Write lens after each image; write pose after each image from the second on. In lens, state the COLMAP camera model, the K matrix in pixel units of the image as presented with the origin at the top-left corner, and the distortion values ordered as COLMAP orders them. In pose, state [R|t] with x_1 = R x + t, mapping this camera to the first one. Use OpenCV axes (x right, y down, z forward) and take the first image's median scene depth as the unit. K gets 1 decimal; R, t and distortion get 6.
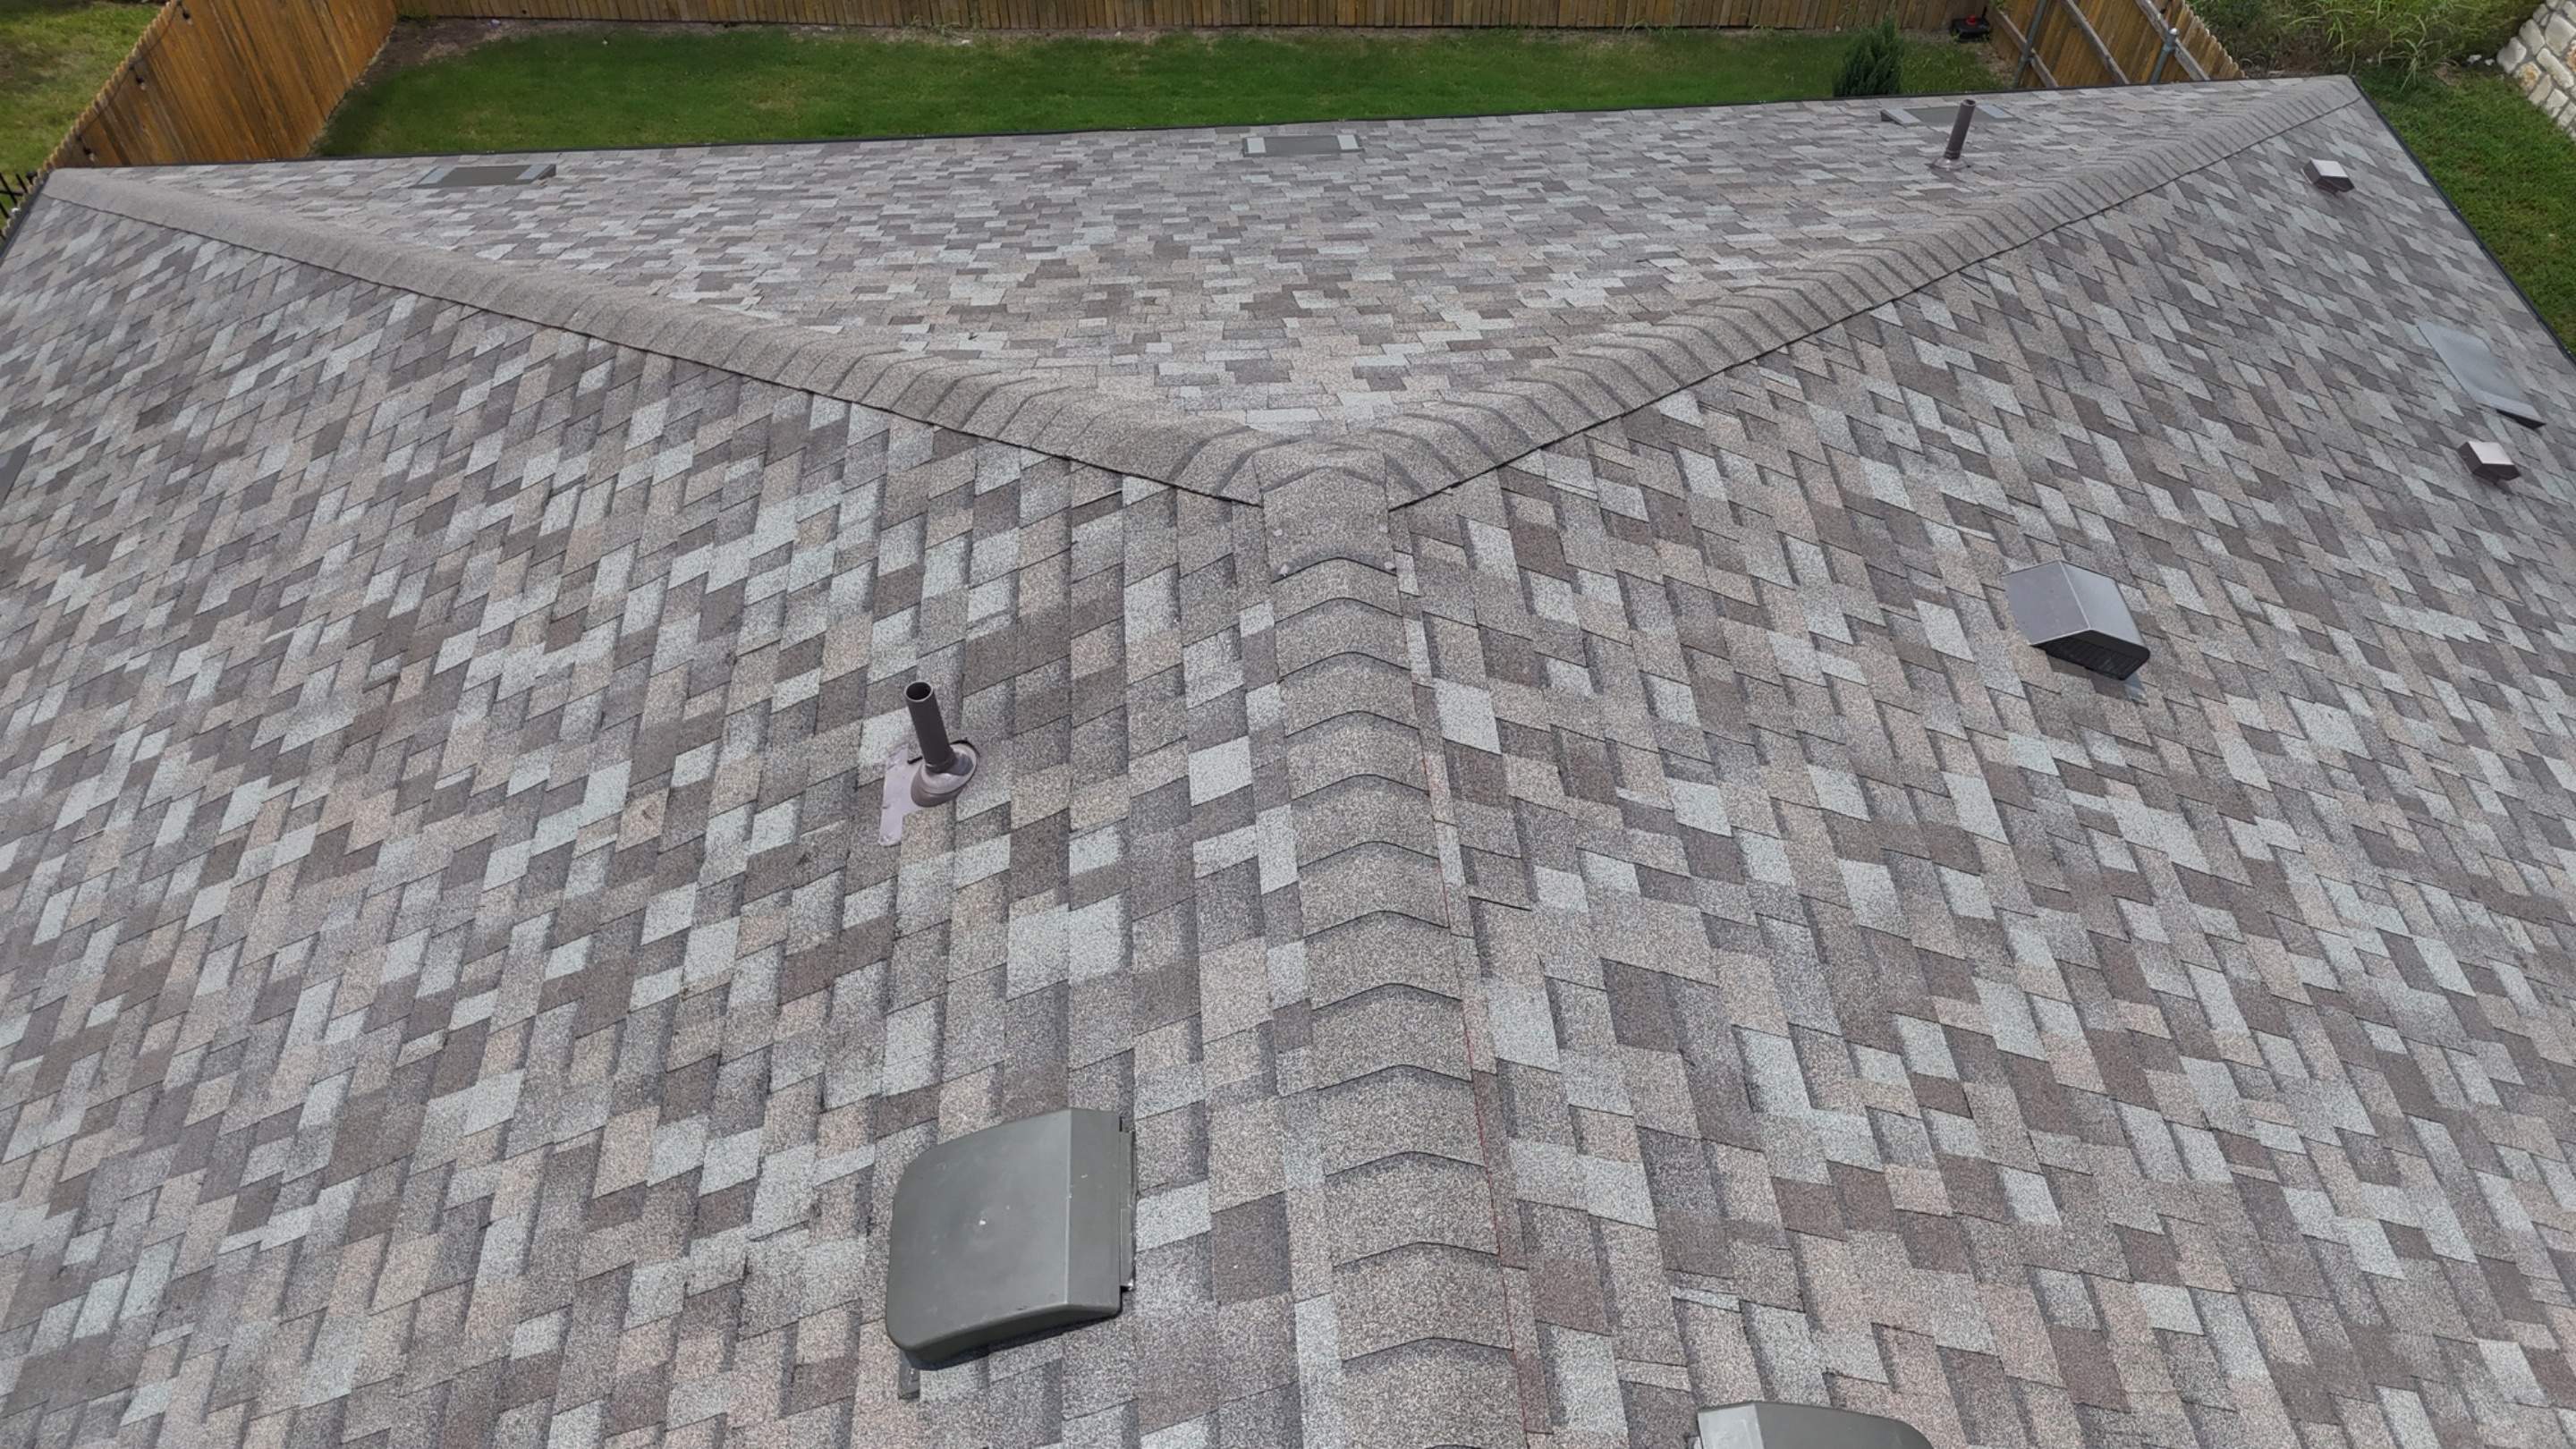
lens RADIAL K [[1897.5, 0, 1280.2], [0, 1897.5, 735.4], [0, 0, 1]] dist [0.076581, -0.078247]
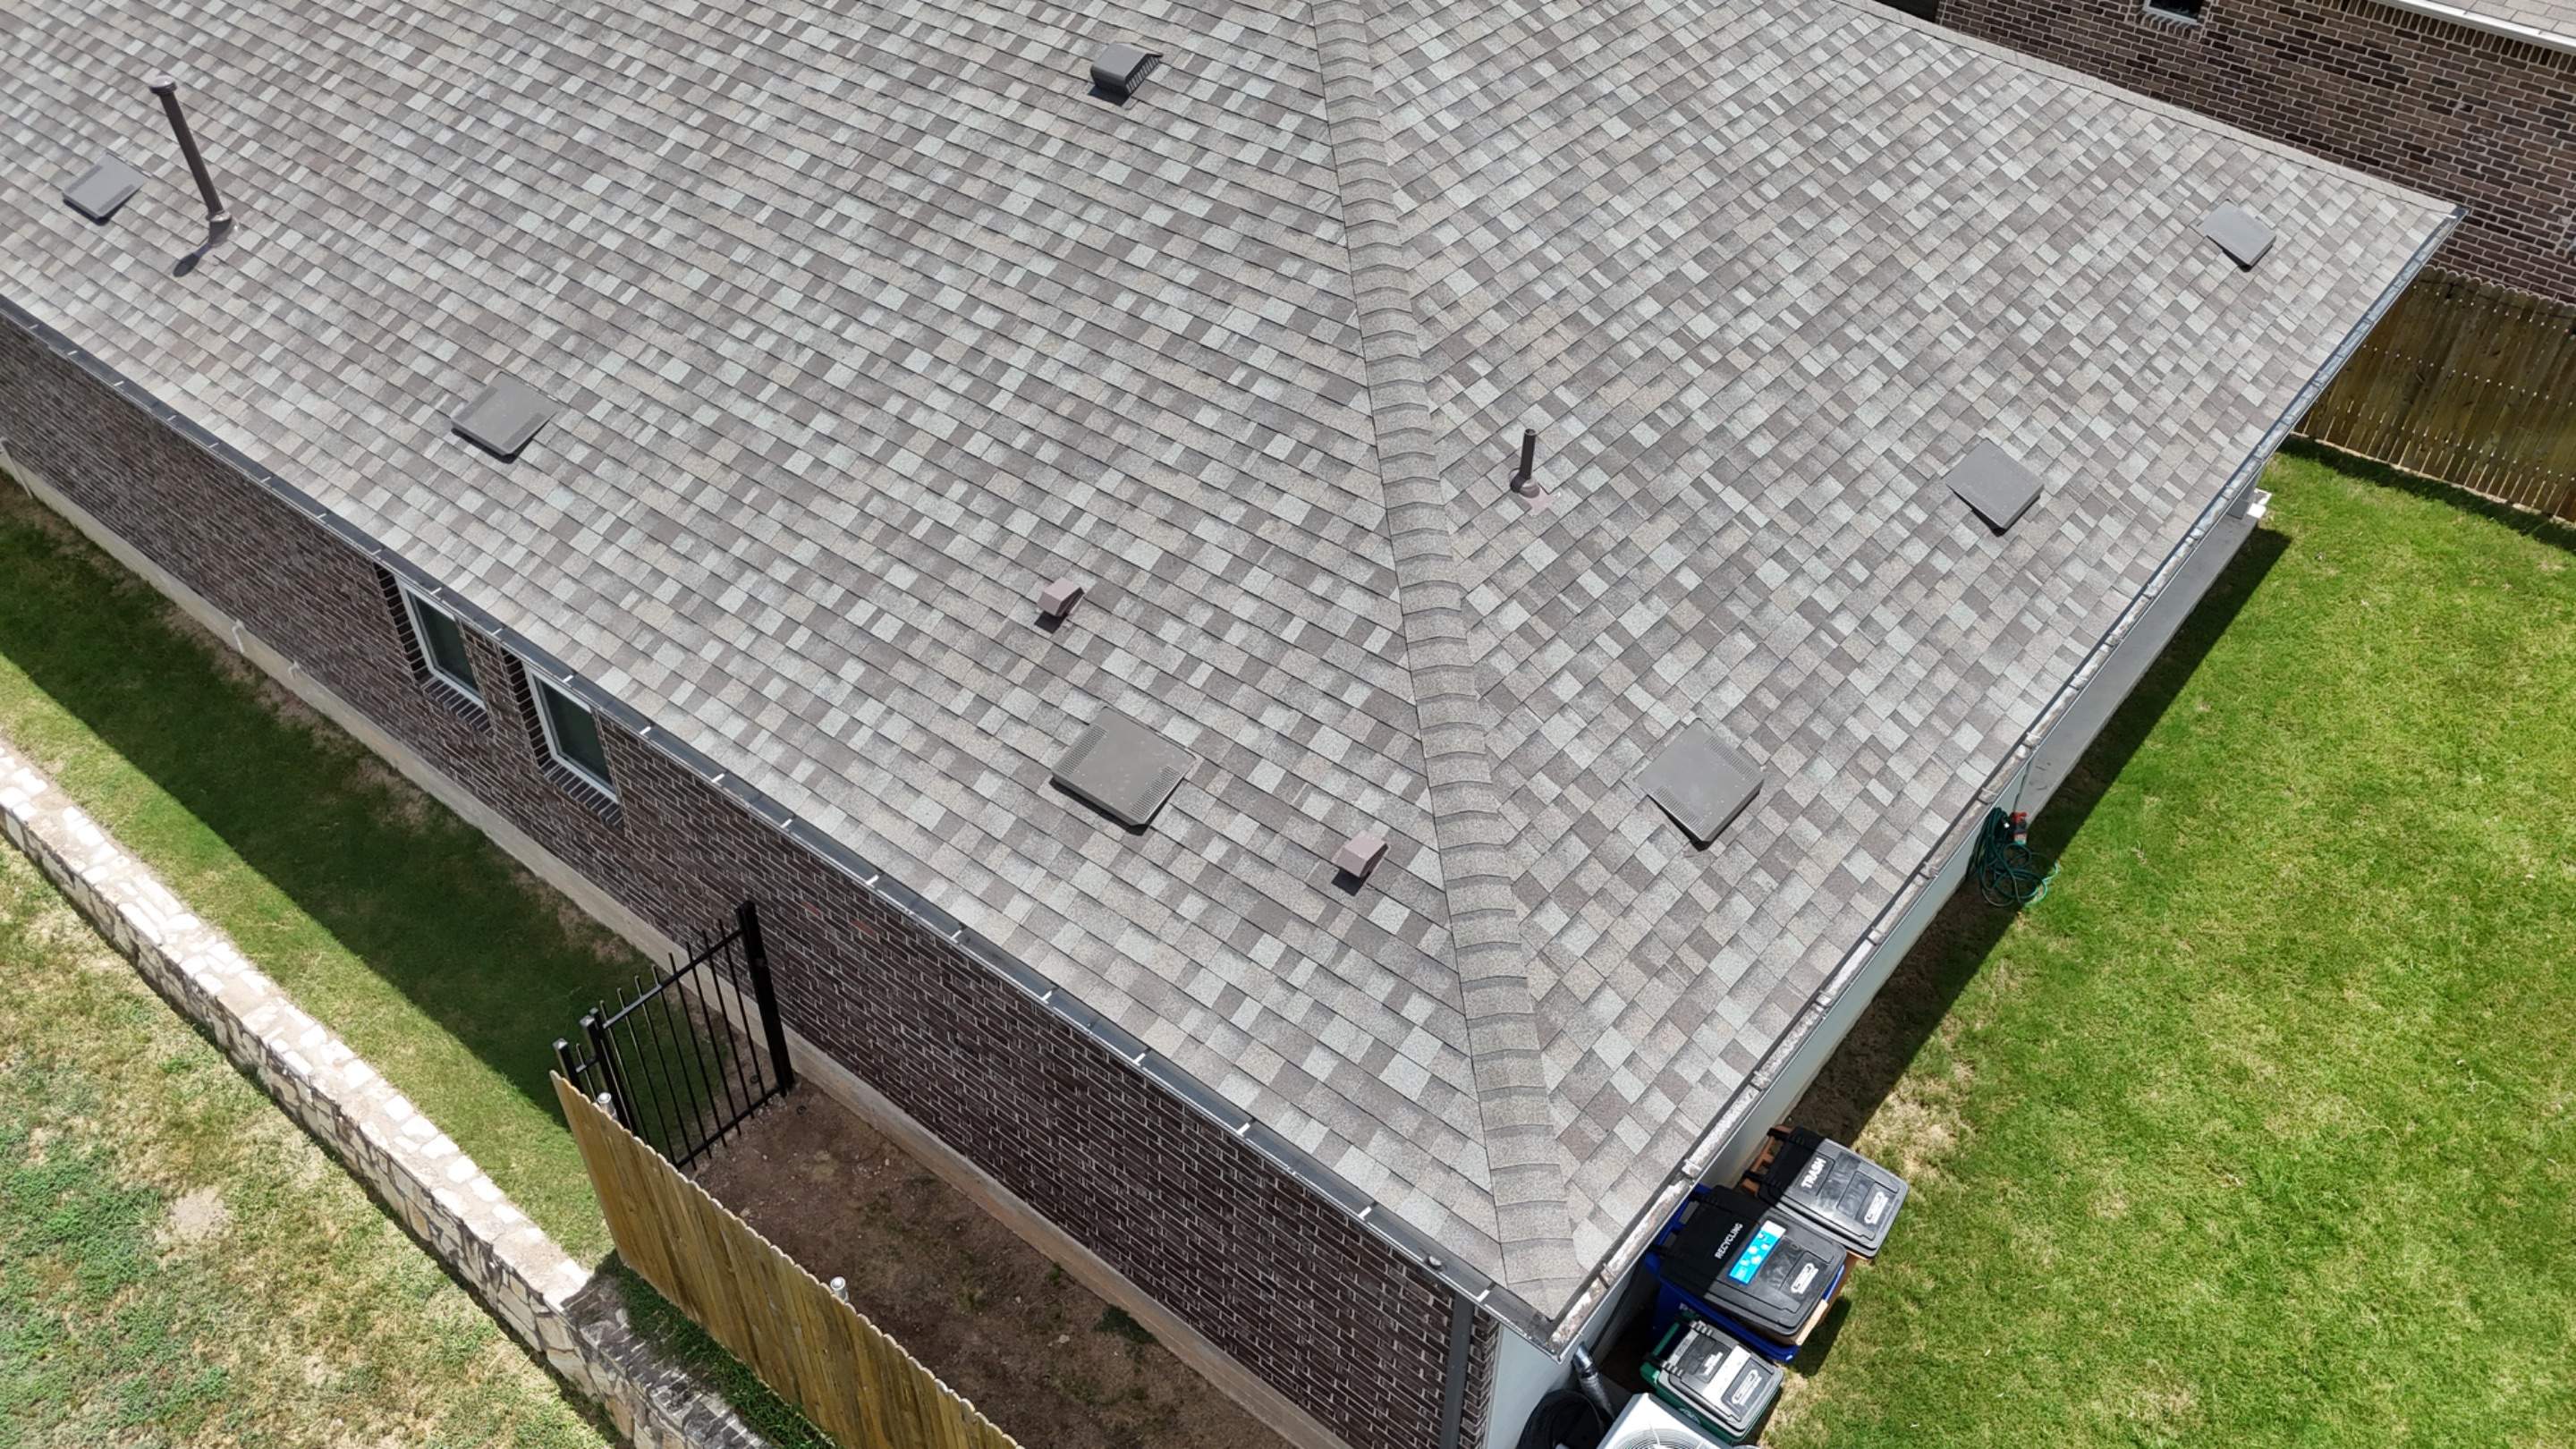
lens RADIAL K [[1897.5, 0, 1278.3], [0, 1897.5, 732.8], [0, 0, 1]] dist [0.076581, -0.078247]
pose [[-0.678849, 0.479194, -0.556360, 2.235985], [-0.564323, 0.144295, 0.812846, -2.166788], [0.469791, 0.865767, 0.172465, 1.638494]]
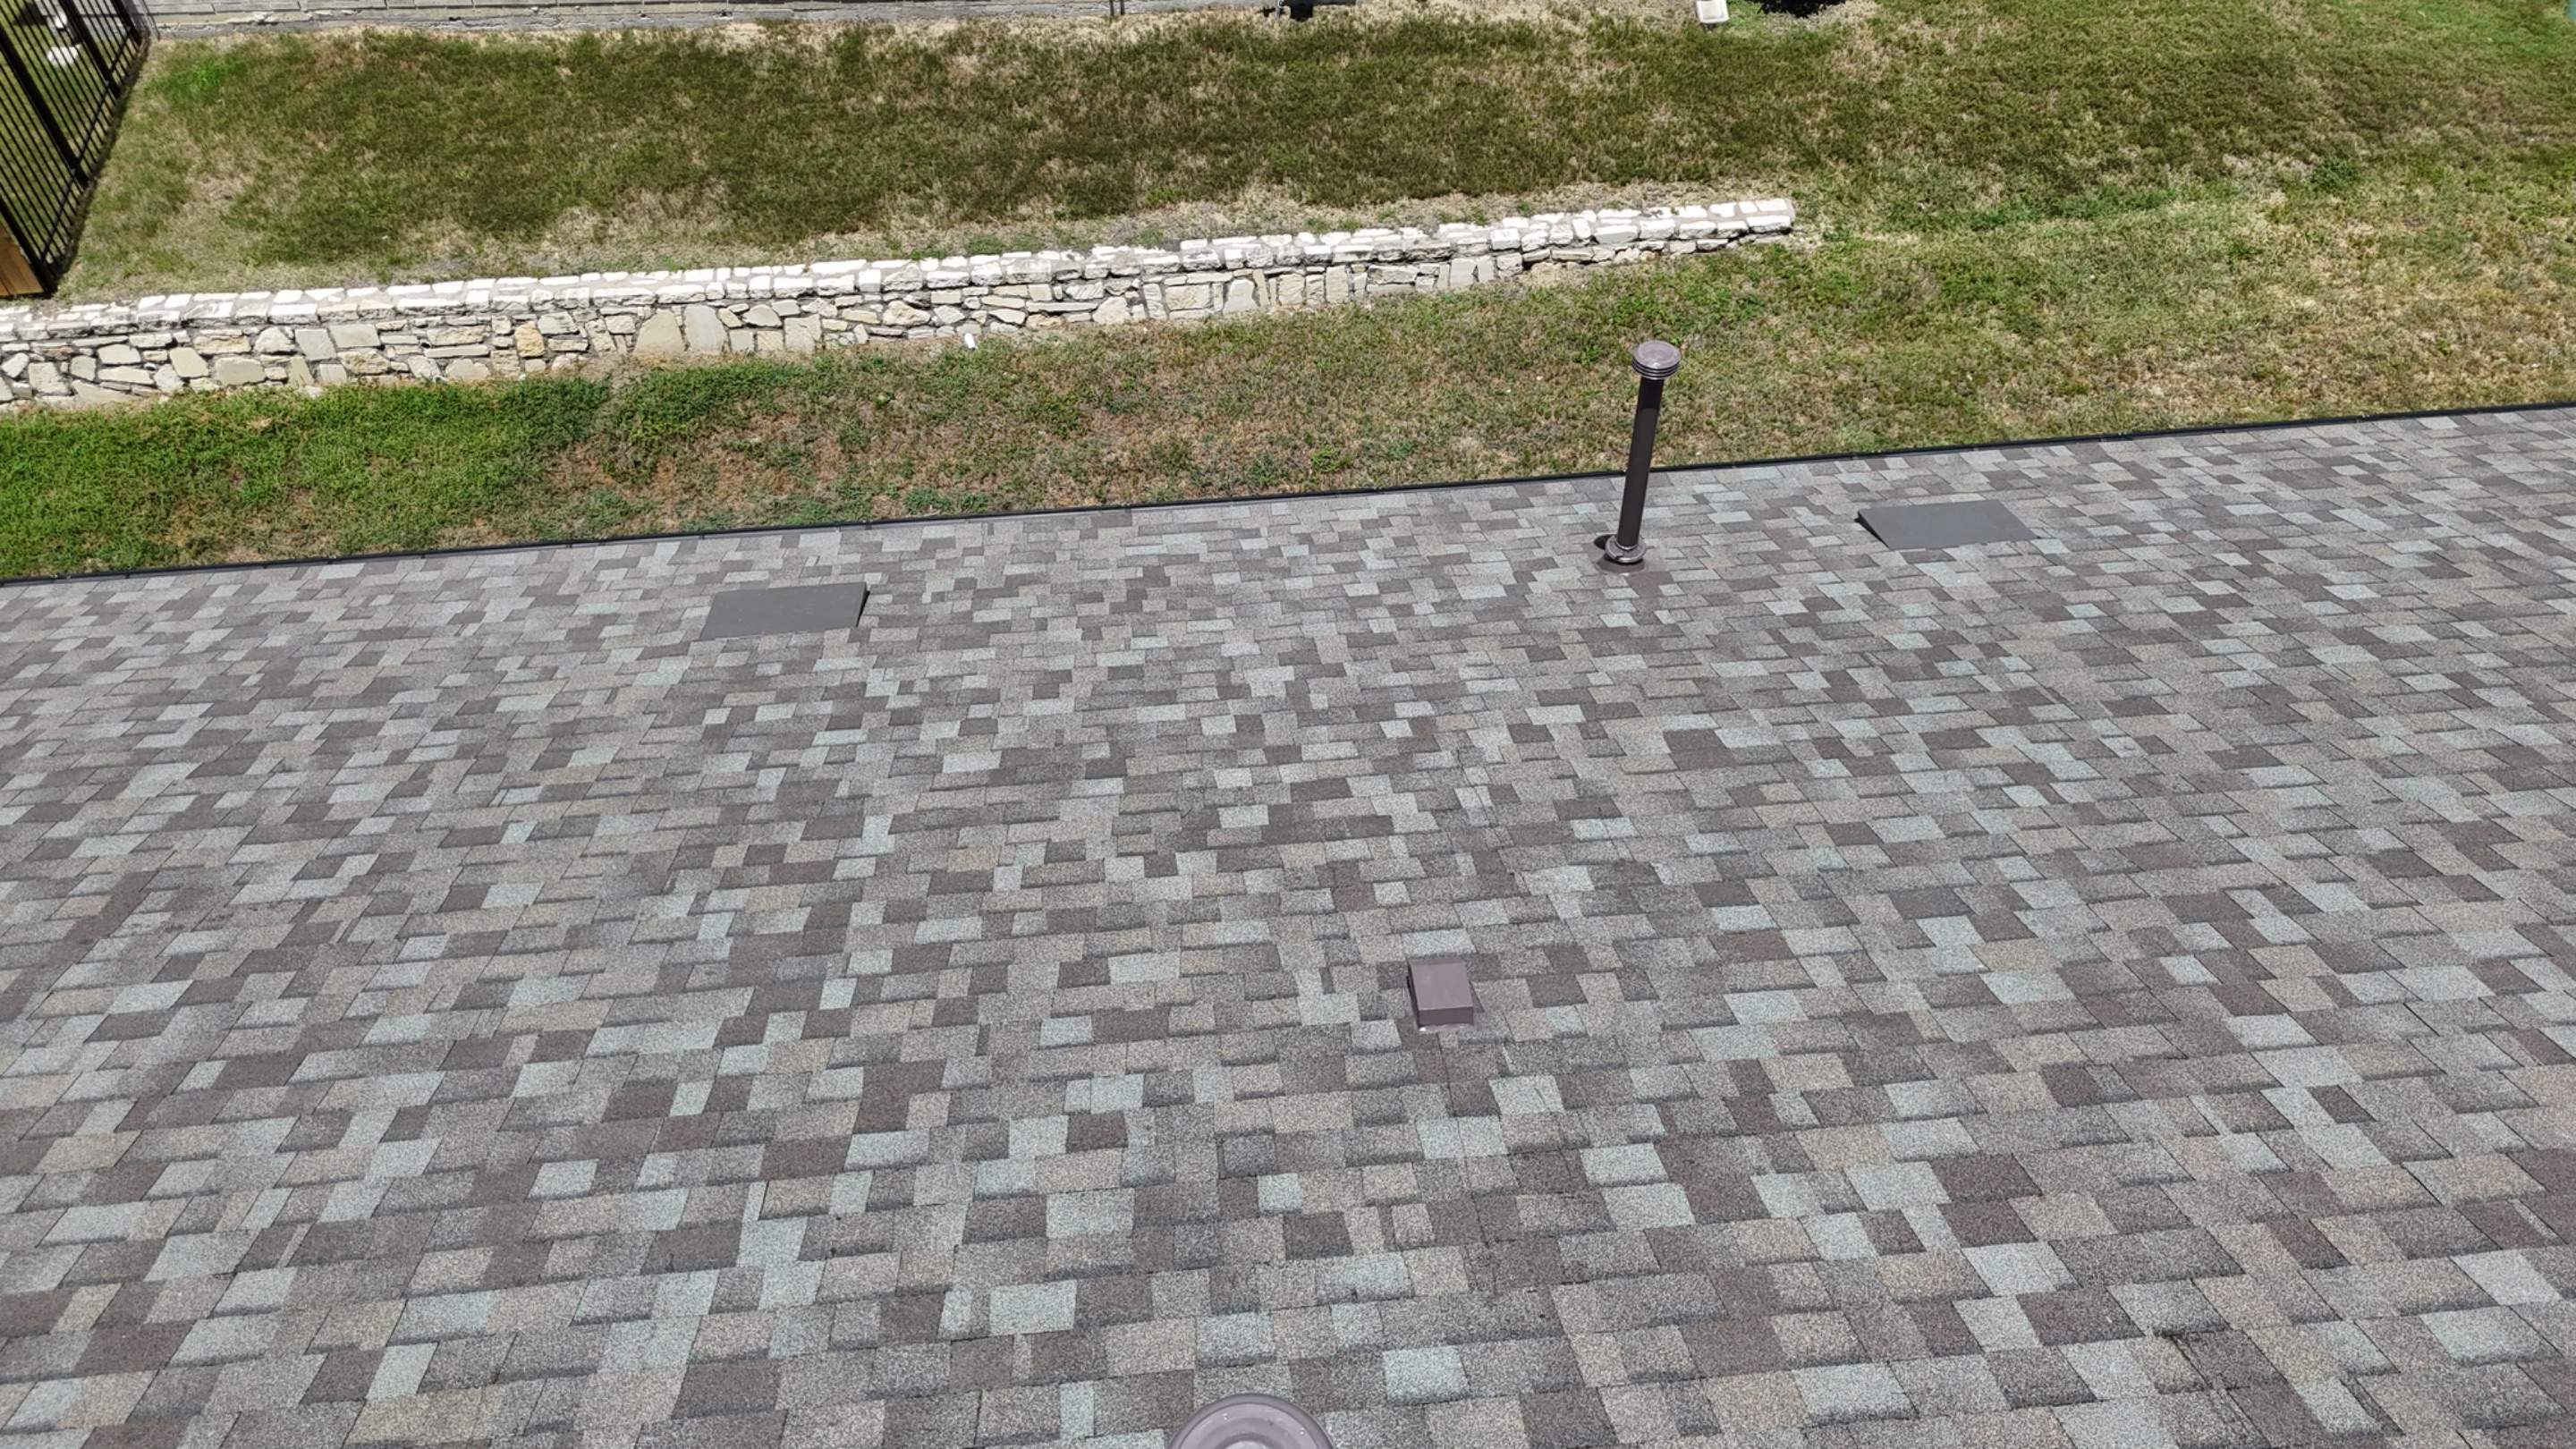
lens RADIAL K [[1897.5, 0, 1280.3], [0, 1897.5, 736.5], [0, 0, 1]] dist [0.076581, -0.078247]
pose [[-0.029743, -0.761197, 0.647839, 0.047094], [0.767391, 0.397912, 0.502770, 0.014170], [-0.640490, 0.512099, 0.572300, -0.017801]]
